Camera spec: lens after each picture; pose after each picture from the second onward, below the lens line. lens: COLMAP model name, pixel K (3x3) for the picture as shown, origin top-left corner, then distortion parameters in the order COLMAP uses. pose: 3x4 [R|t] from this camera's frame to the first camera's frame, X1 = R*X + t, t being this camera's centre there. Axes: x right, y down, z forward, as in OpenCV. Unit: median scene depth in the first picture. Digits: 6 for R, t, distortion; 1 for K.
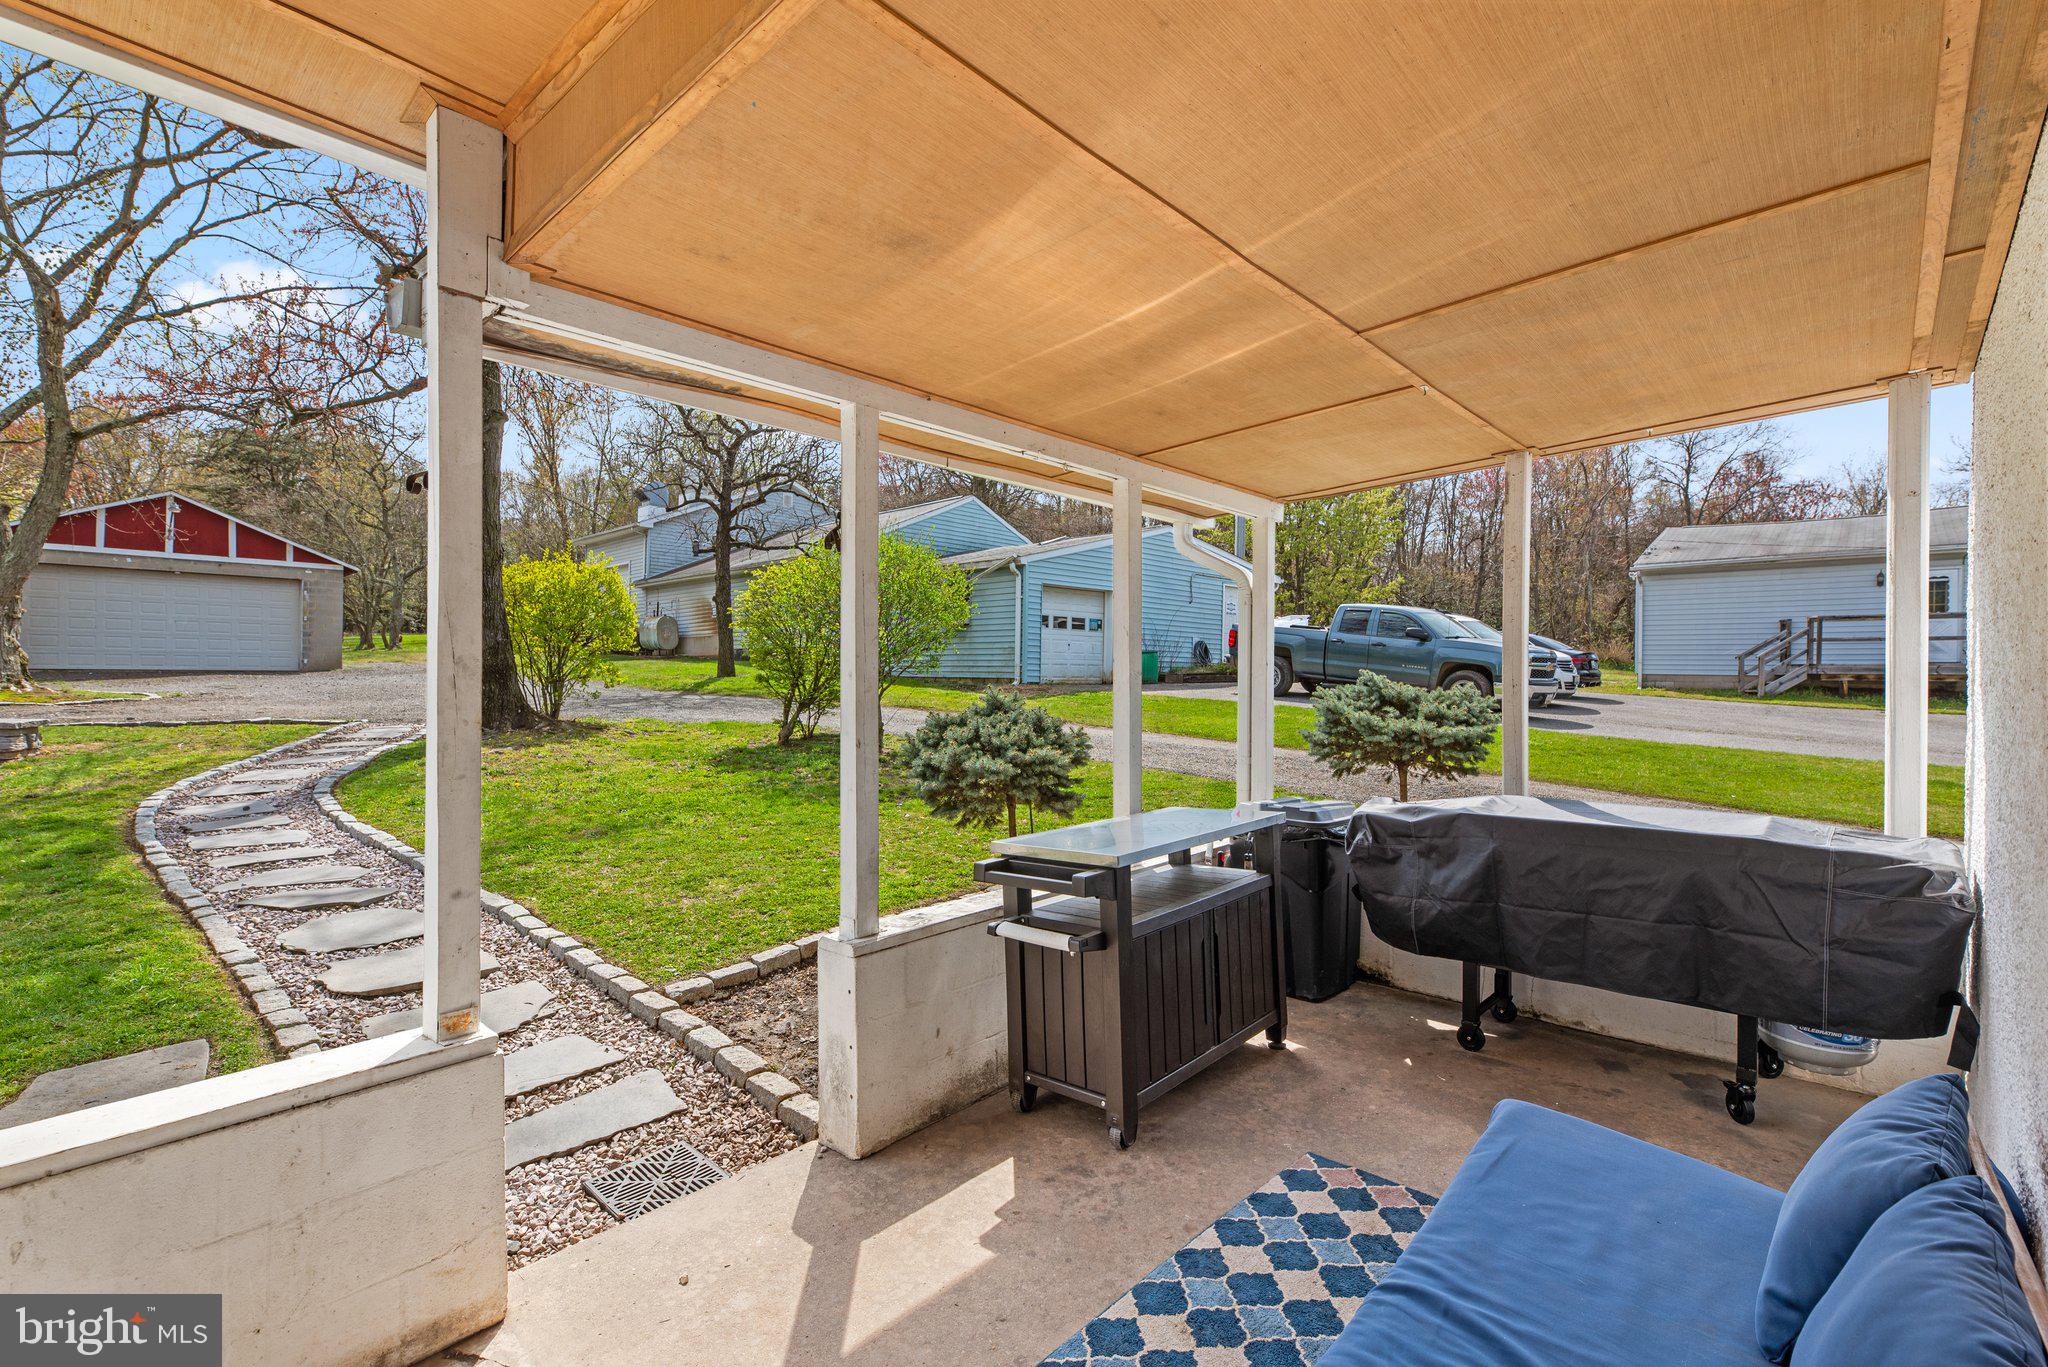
lens RADIAL K [[909.5, 0, 1032.4], [0, 909.5, 690.6], [0, 0, 1]] dist [-0.001839, -0.000255]
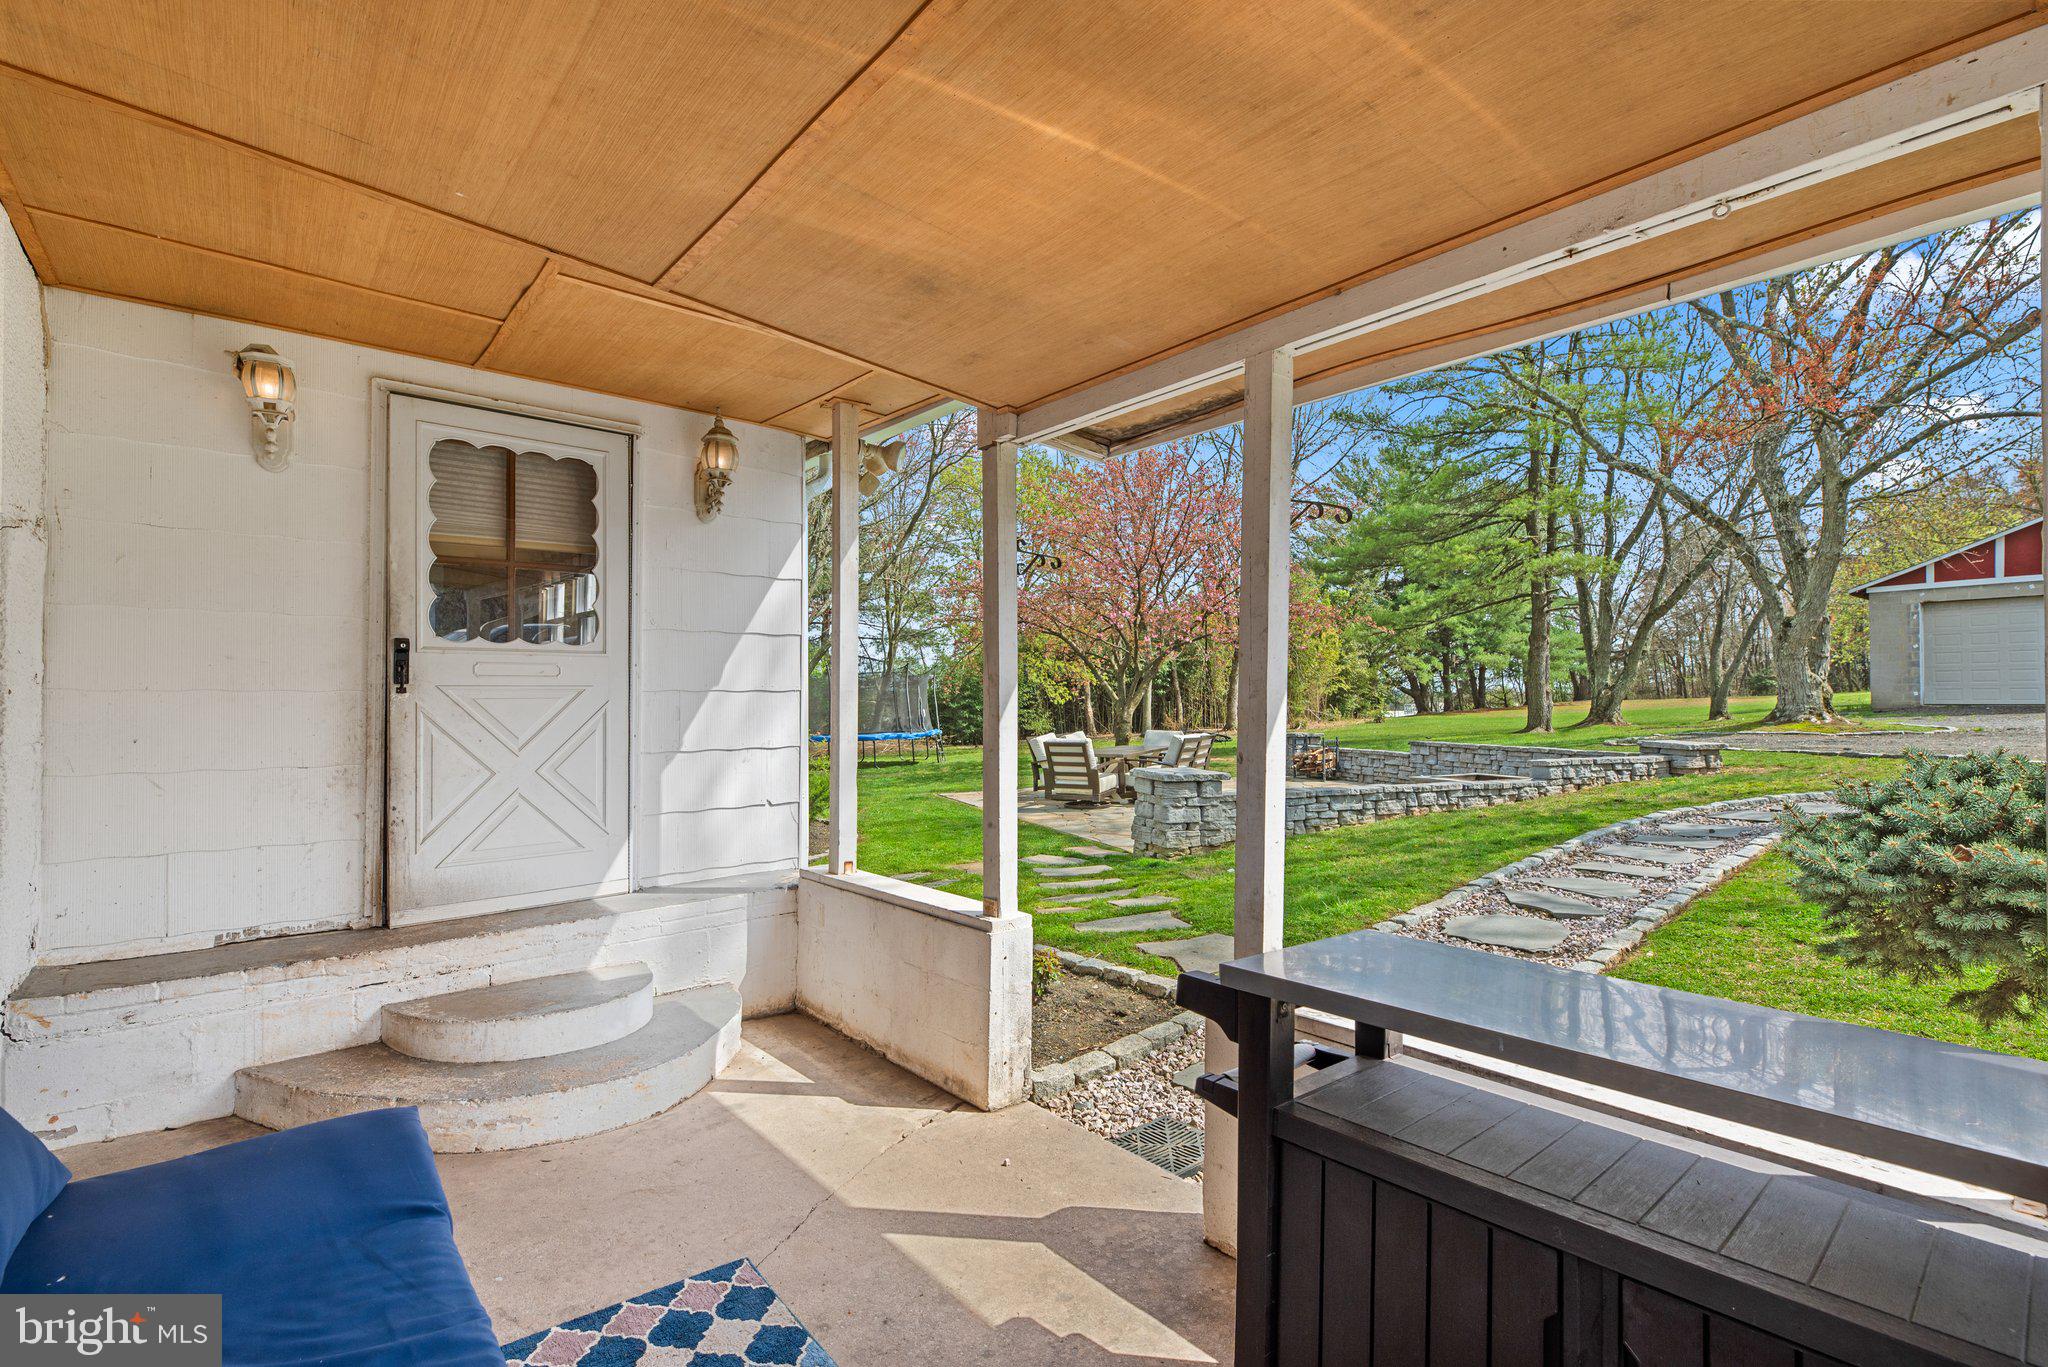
lens RADIAL K [[920.8, 0, 1026.8], [0, 920.8, 680.7], [0, 0, 1]] dist [0.001424, 0.000578]
pose [[-0.138417, -0.032516, -0.989840, 0.084879], [-0.020205, 0.999346, -0.030002, 0.001982], [0.990168, 0.015847, -0.138984, 0.115092]]
